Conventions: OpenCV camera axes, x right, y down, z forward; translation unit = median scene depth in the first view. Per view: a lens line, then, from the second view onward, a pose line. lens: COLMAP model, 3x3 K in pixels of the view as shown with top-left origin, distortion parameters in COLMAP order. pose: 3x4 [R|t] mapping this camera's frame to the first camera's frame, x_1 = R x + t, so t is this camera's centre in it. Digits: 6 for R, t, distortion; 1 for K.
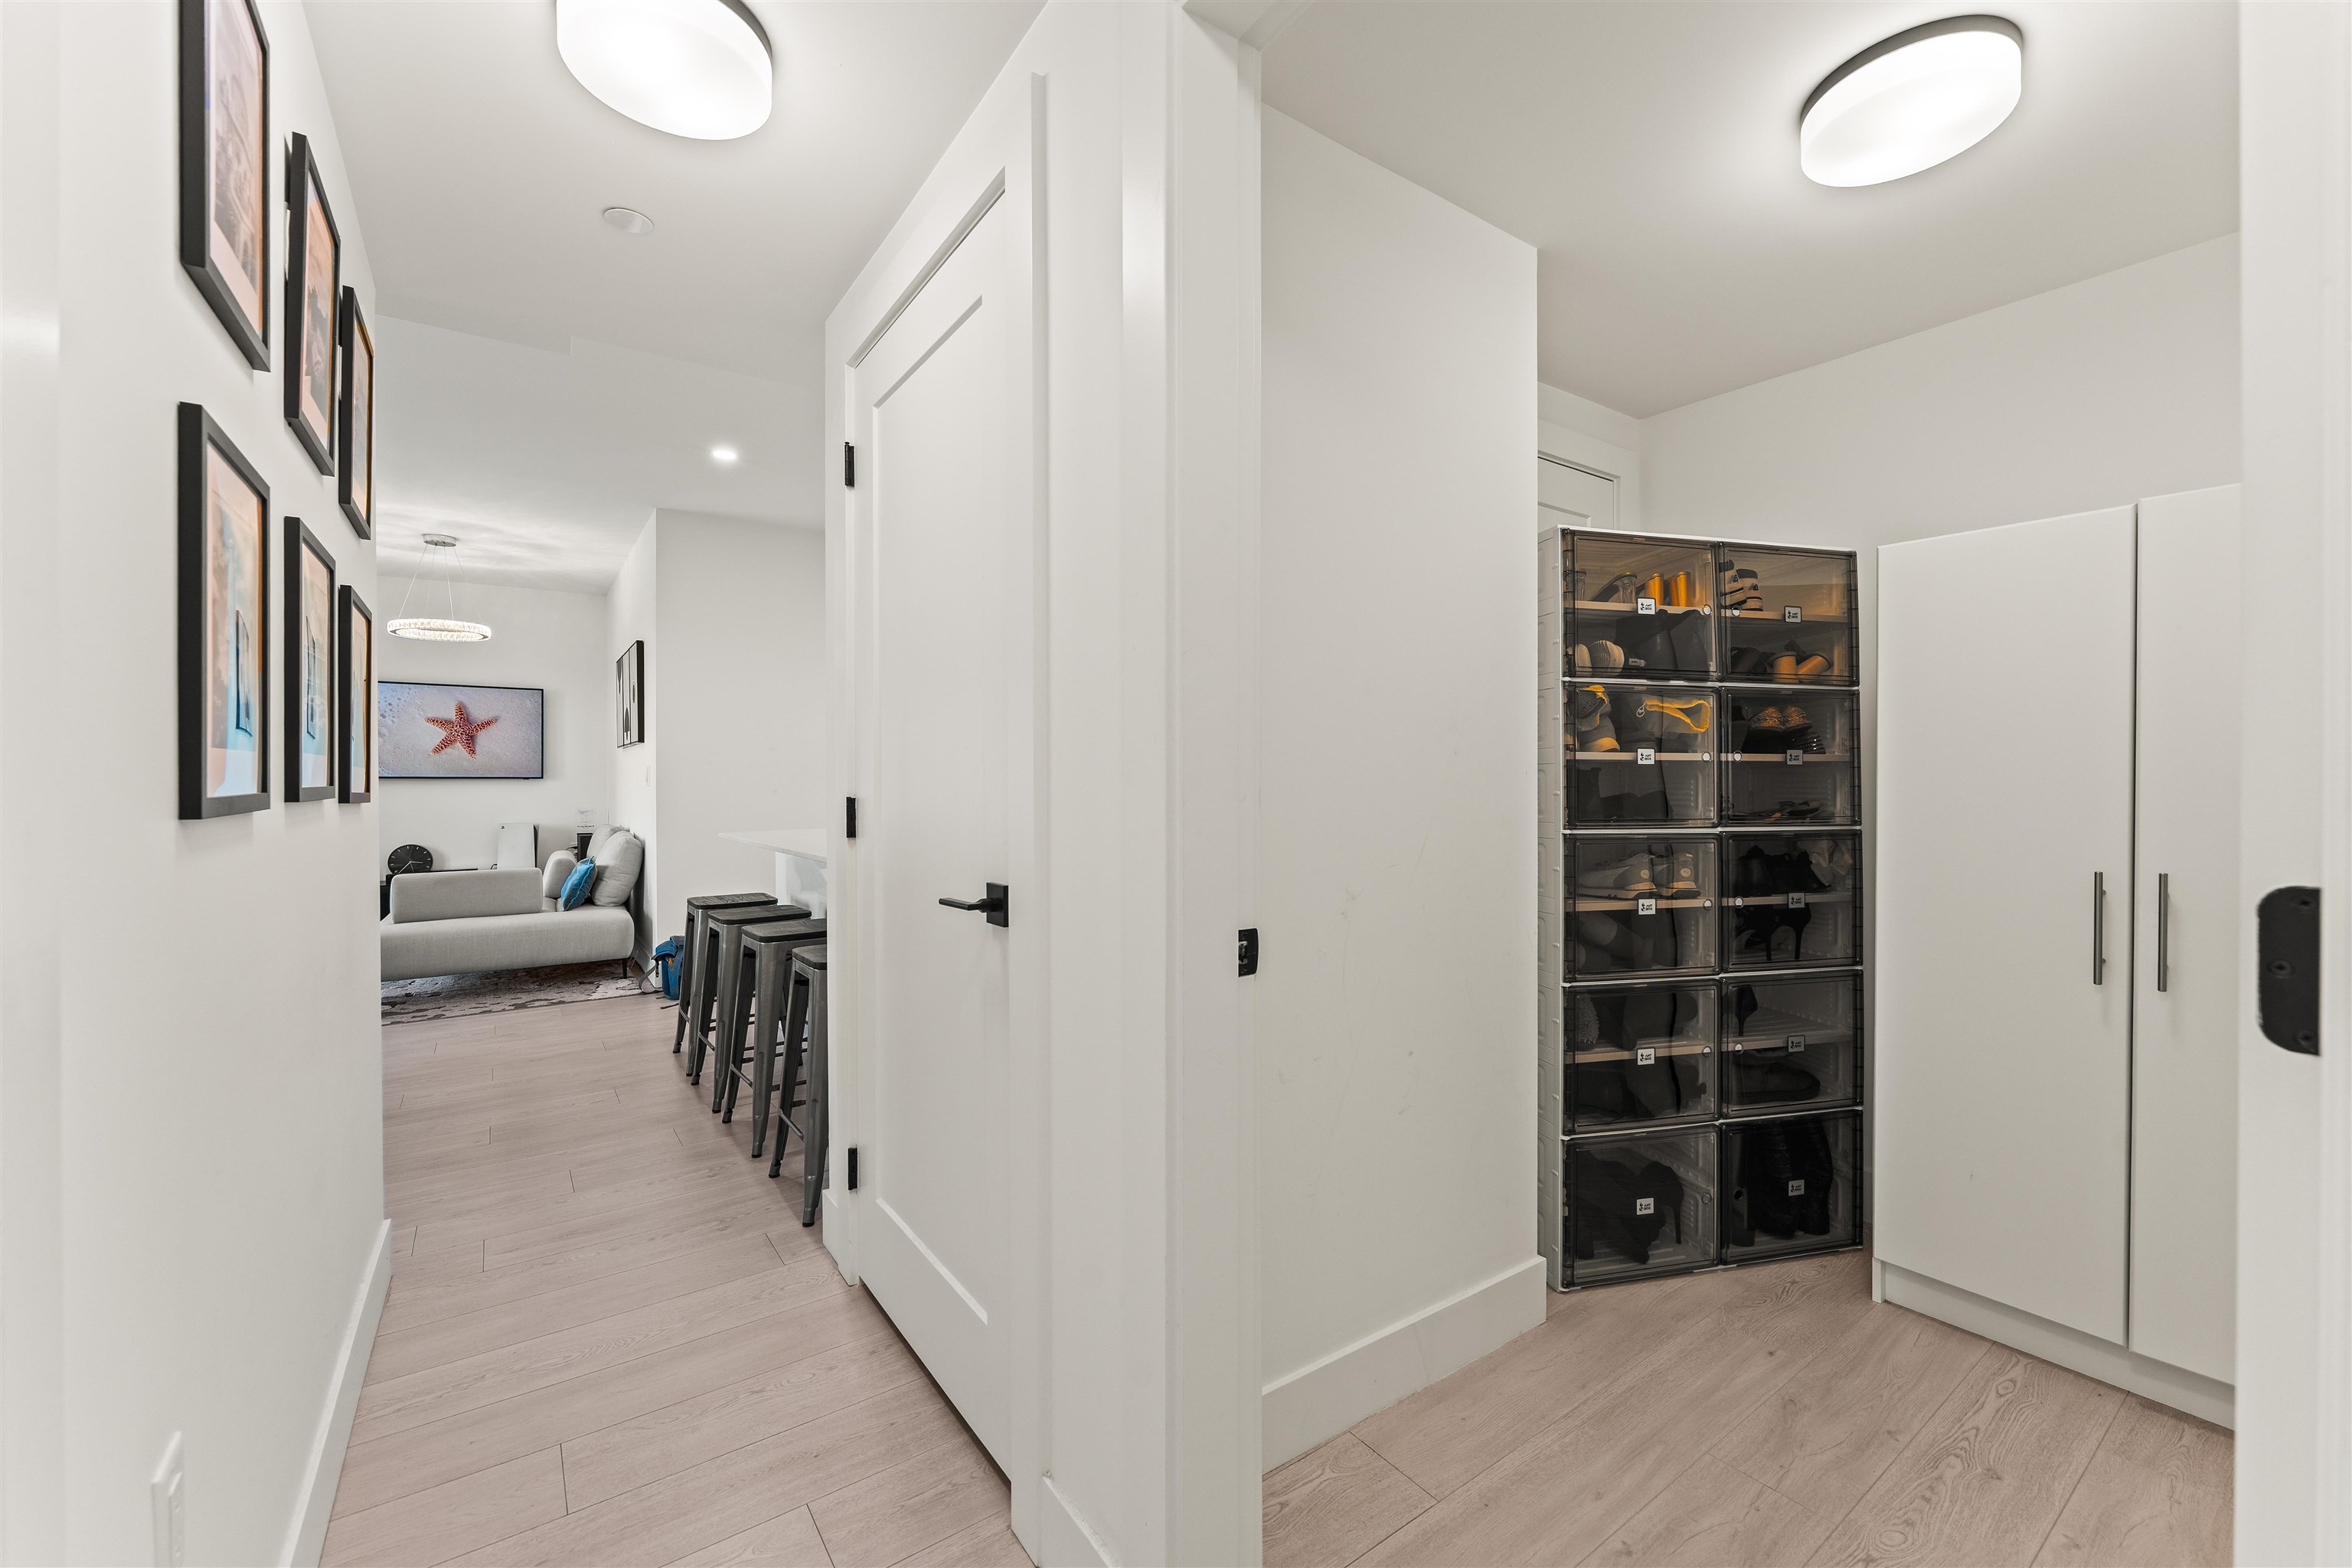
lens RADIAL K [[944.9, 0, 1174.2], [0, 944.9, 782.4], [0, 0, 1]] dist [-0.003287, 0.000480]
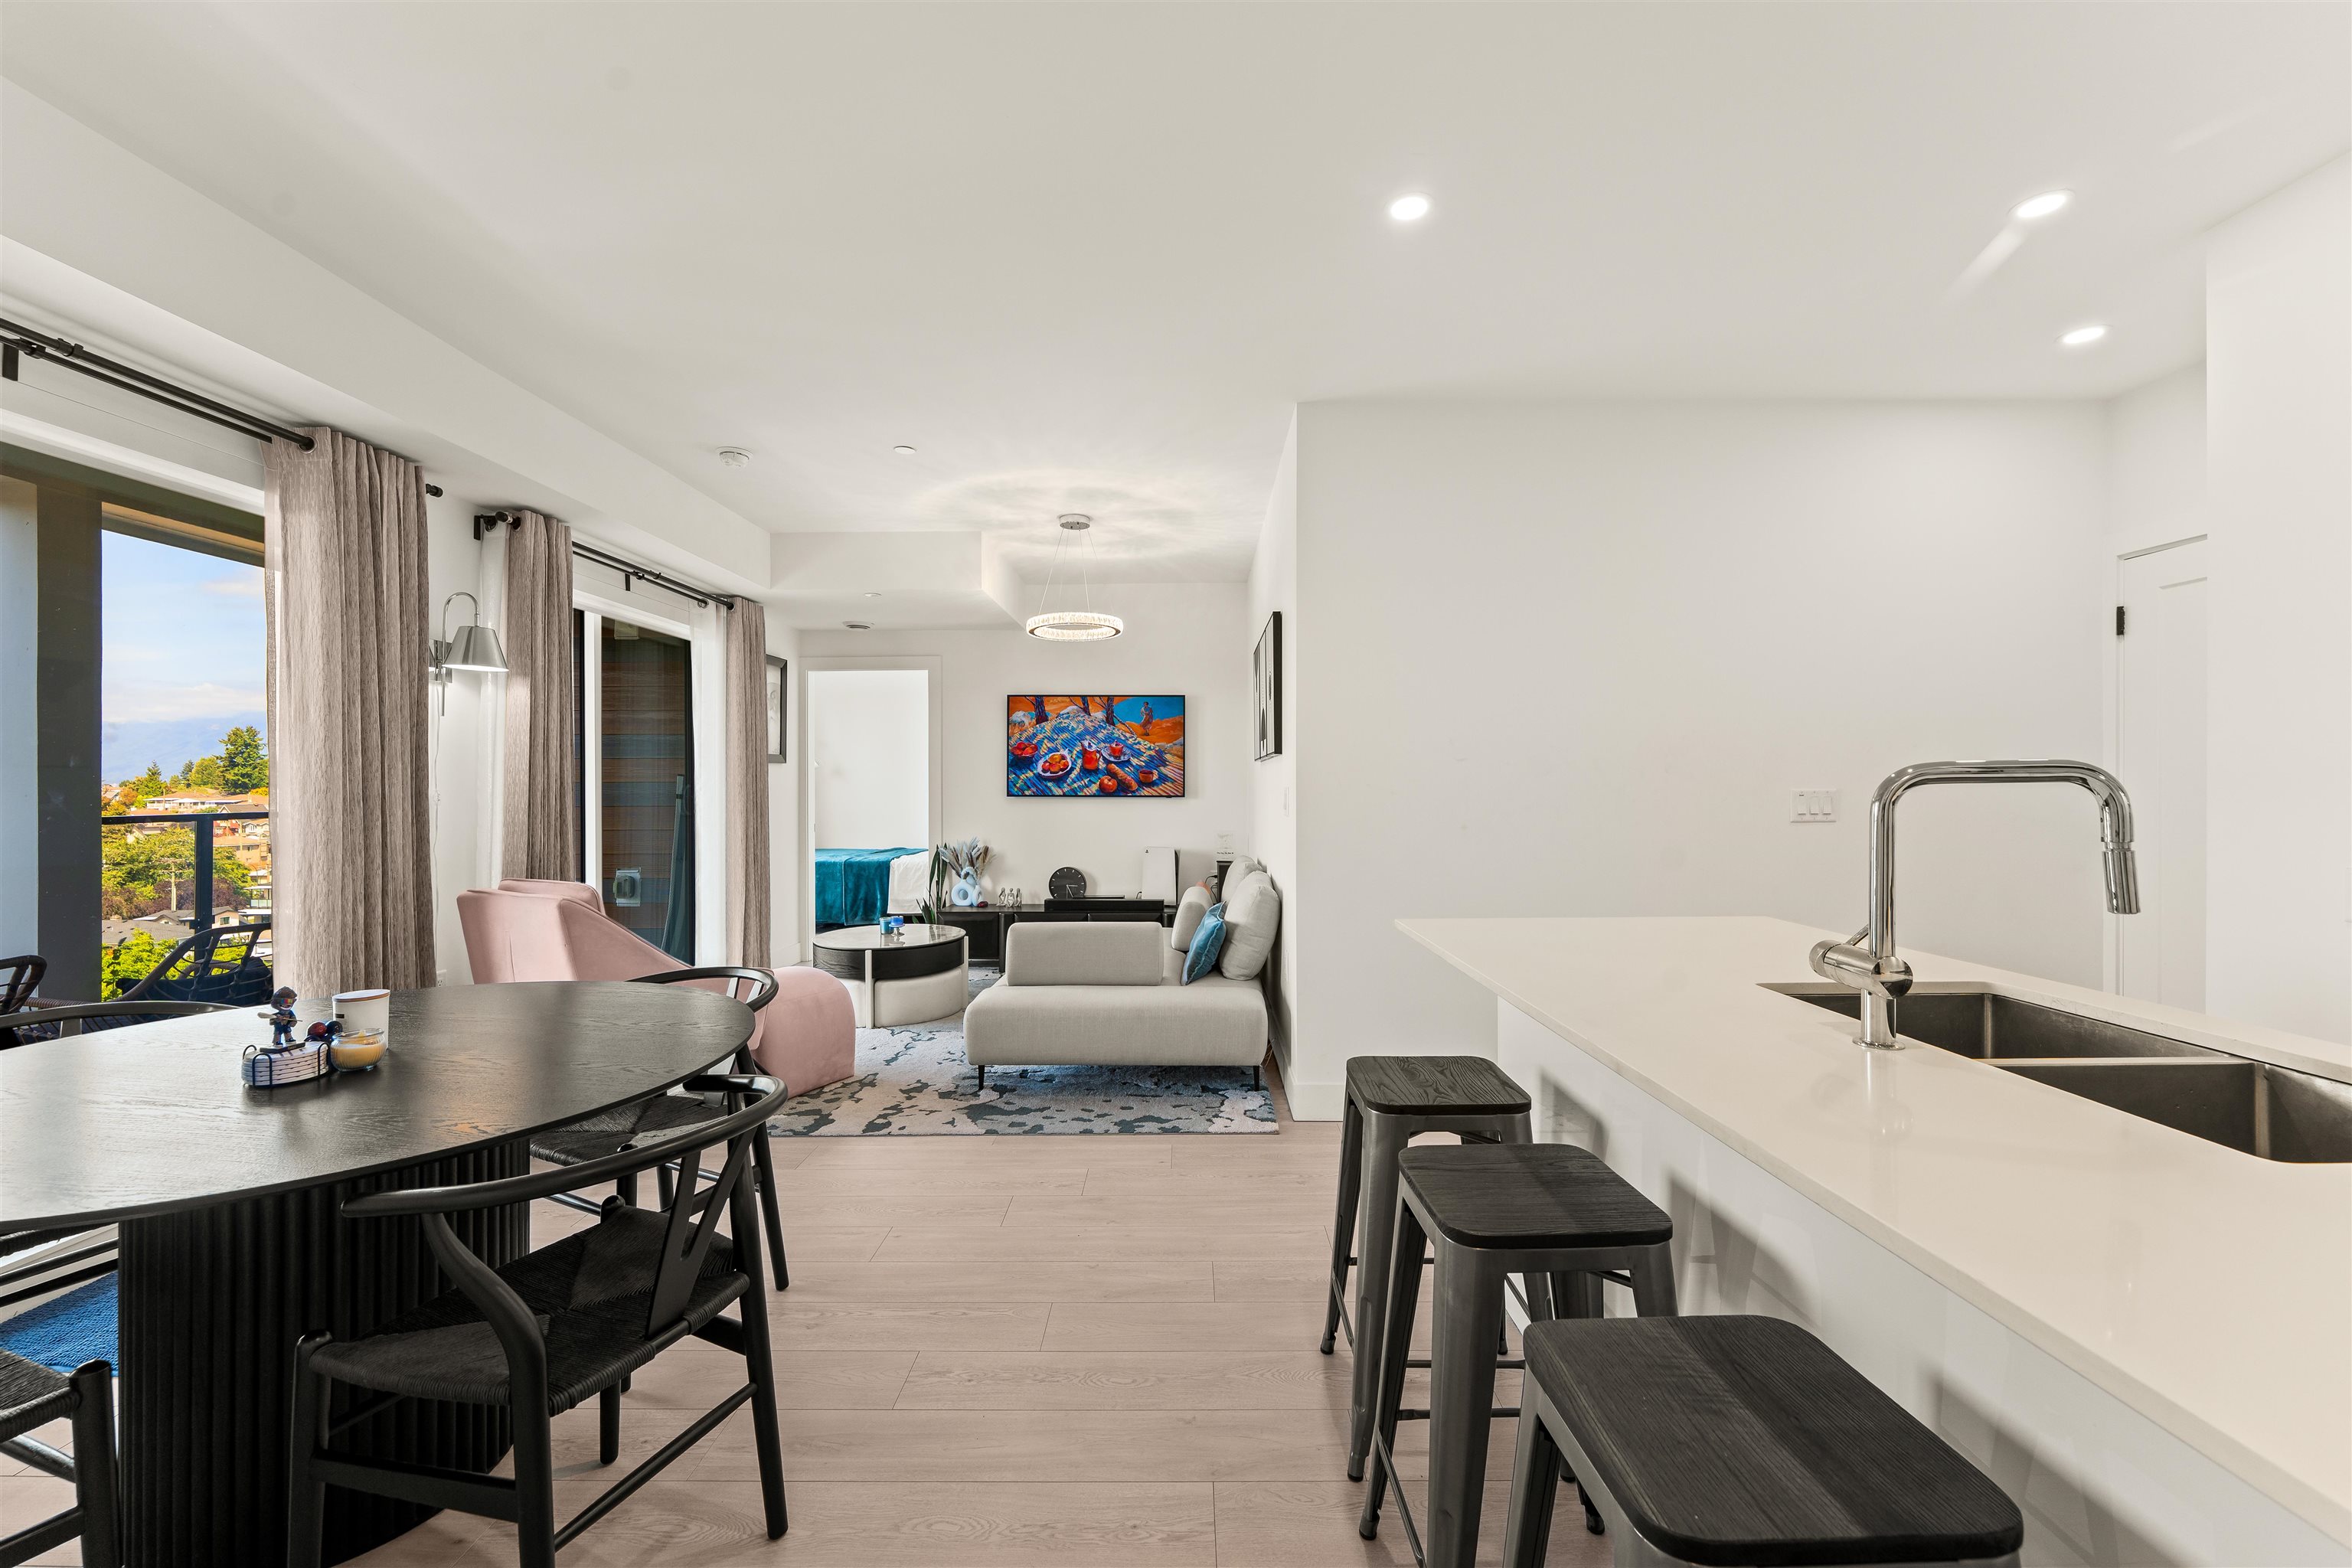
lens RADIAL K [[944.9, 0, 1193.7], [0, 944.9, 793.5], [0, 0, 1]] dist [-0.003287, 0.000480]
pose [[0.816660, 0.004637, -0.577100, -0.161396], [-0.001313, 0.999980, 0.006177, -0.013362], [0.577117, -0.004287, 0.816650, 0.299238]]
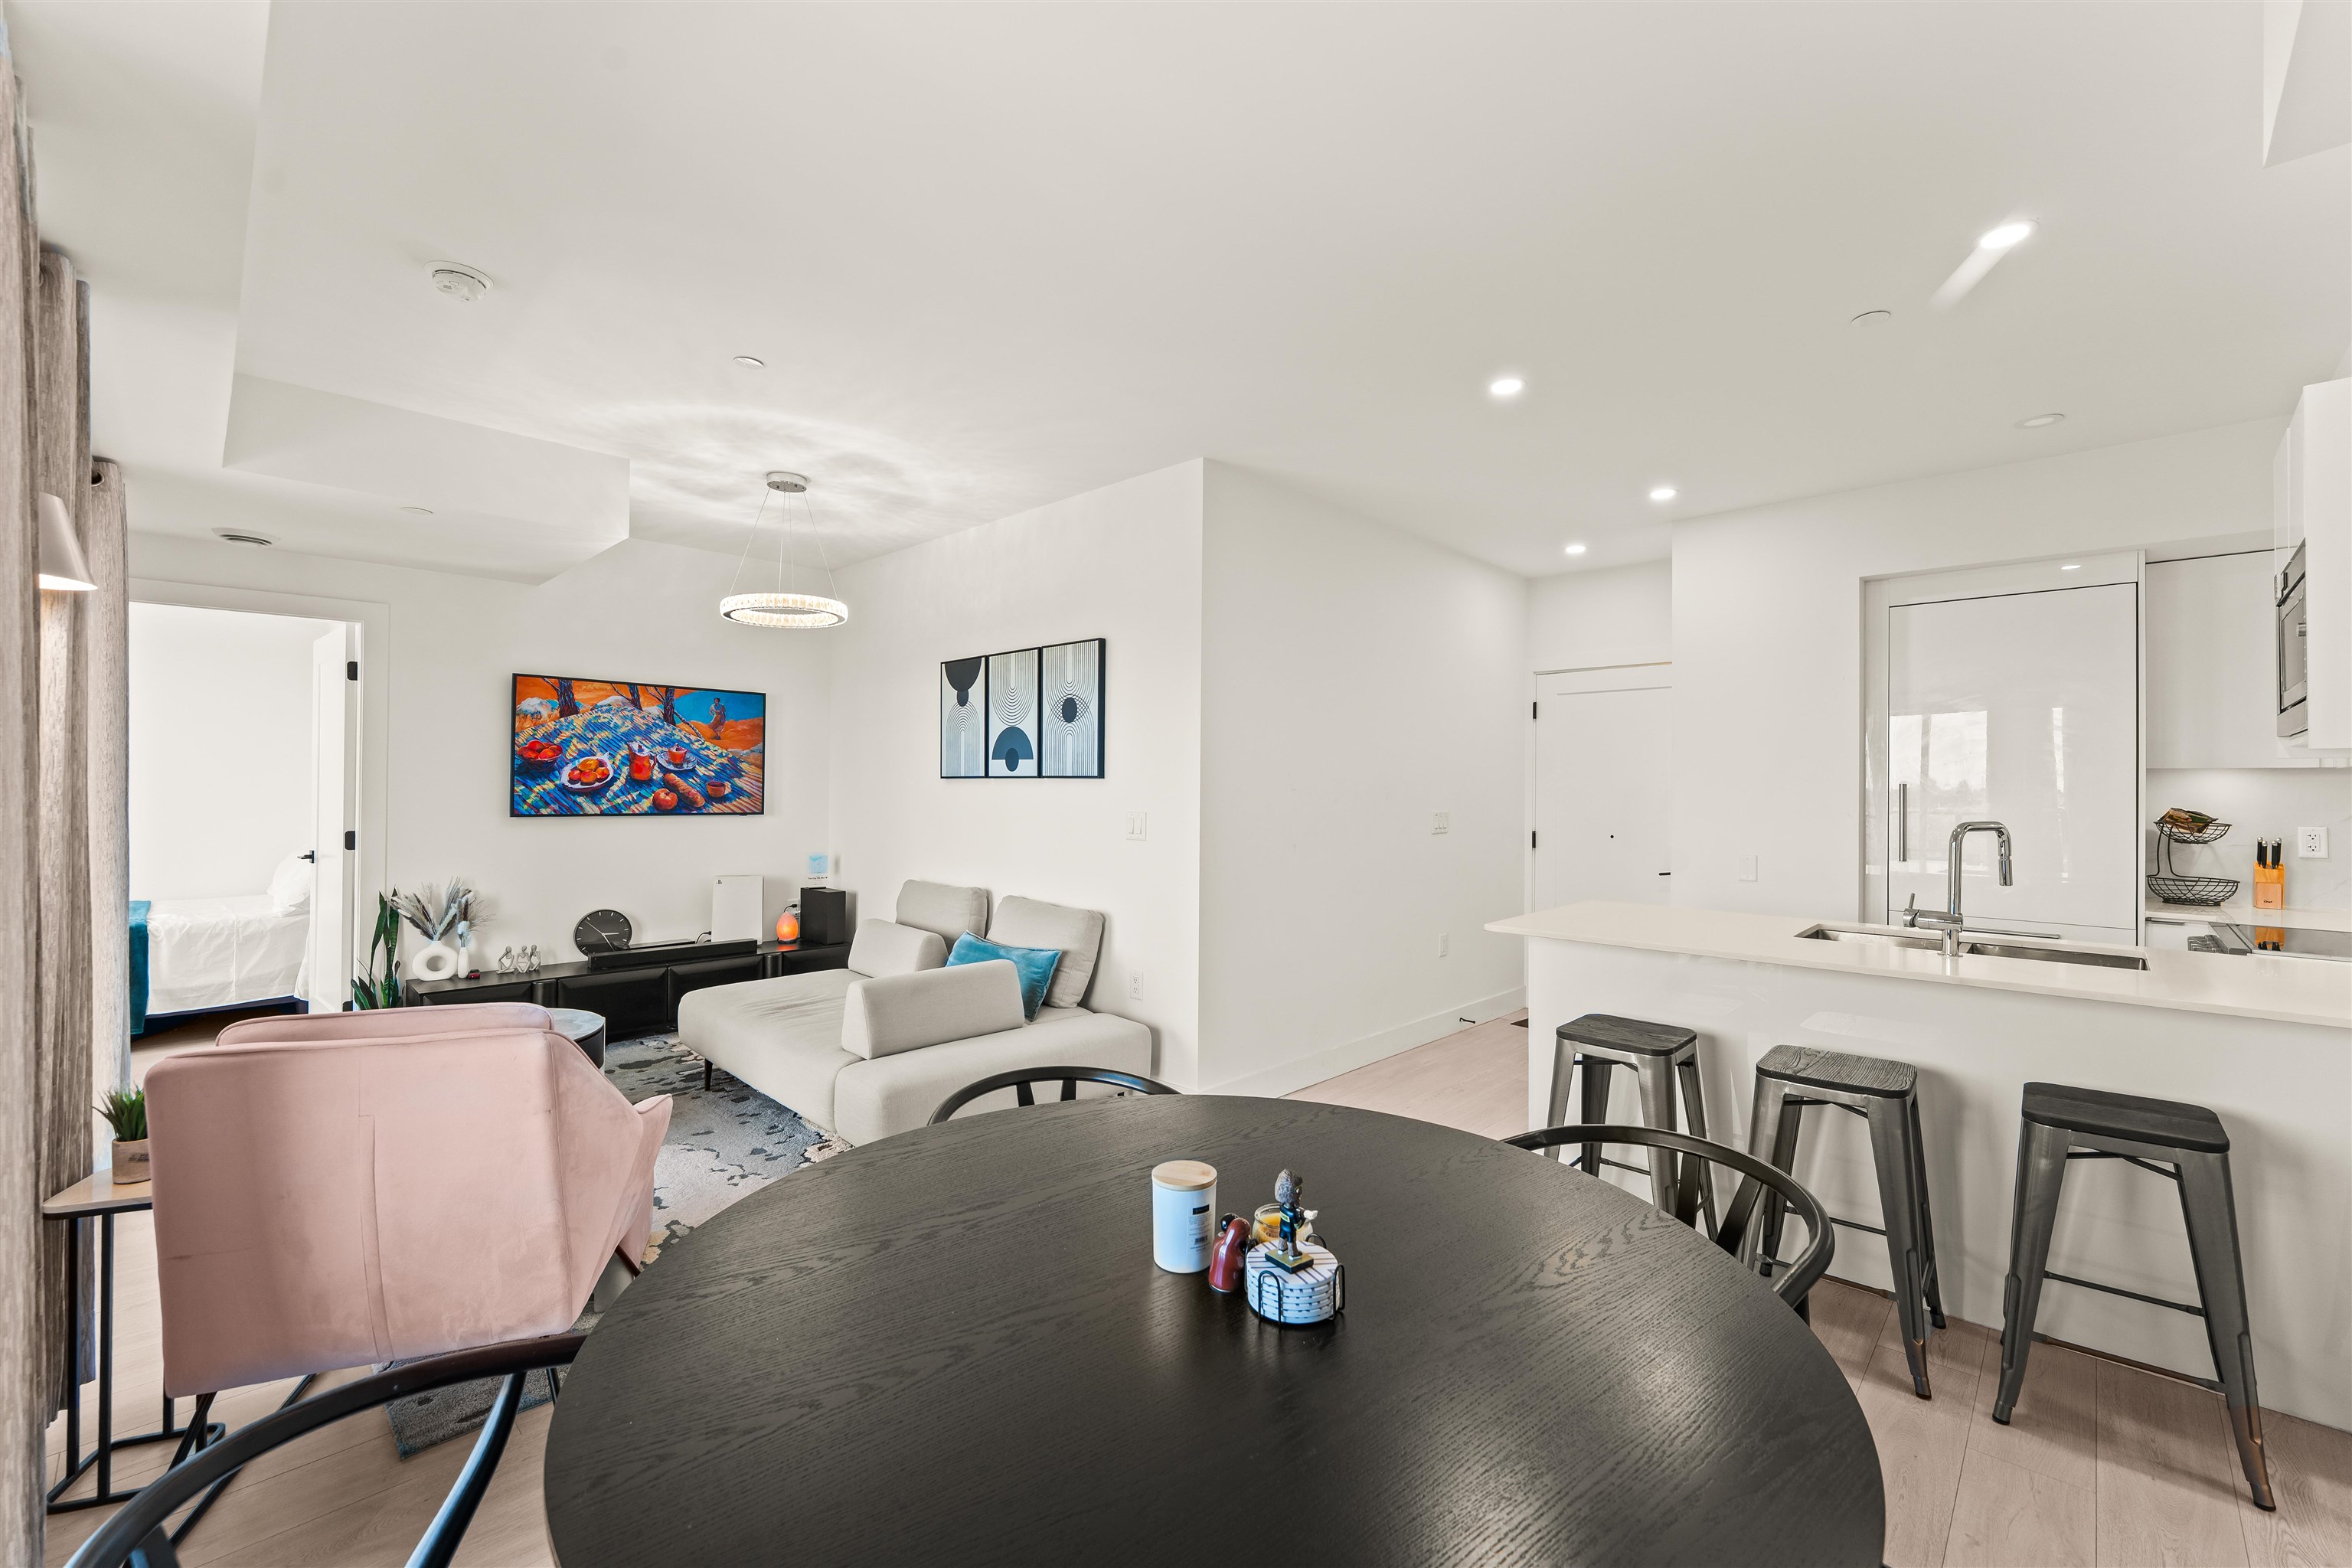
lens RADIAL K [[944.9, 0, 1196.2], [0, 944.9, 779.0], [0, 0, 1]] dist [-0.003287, 0.000480]
pose [[0.980136, 0.010827, 0.198032, -0.509500], [-0.008842, 0.999901, -0.010903, -0.027855], [-0.198130, 0.008936, 0.980135, 0.216233]]
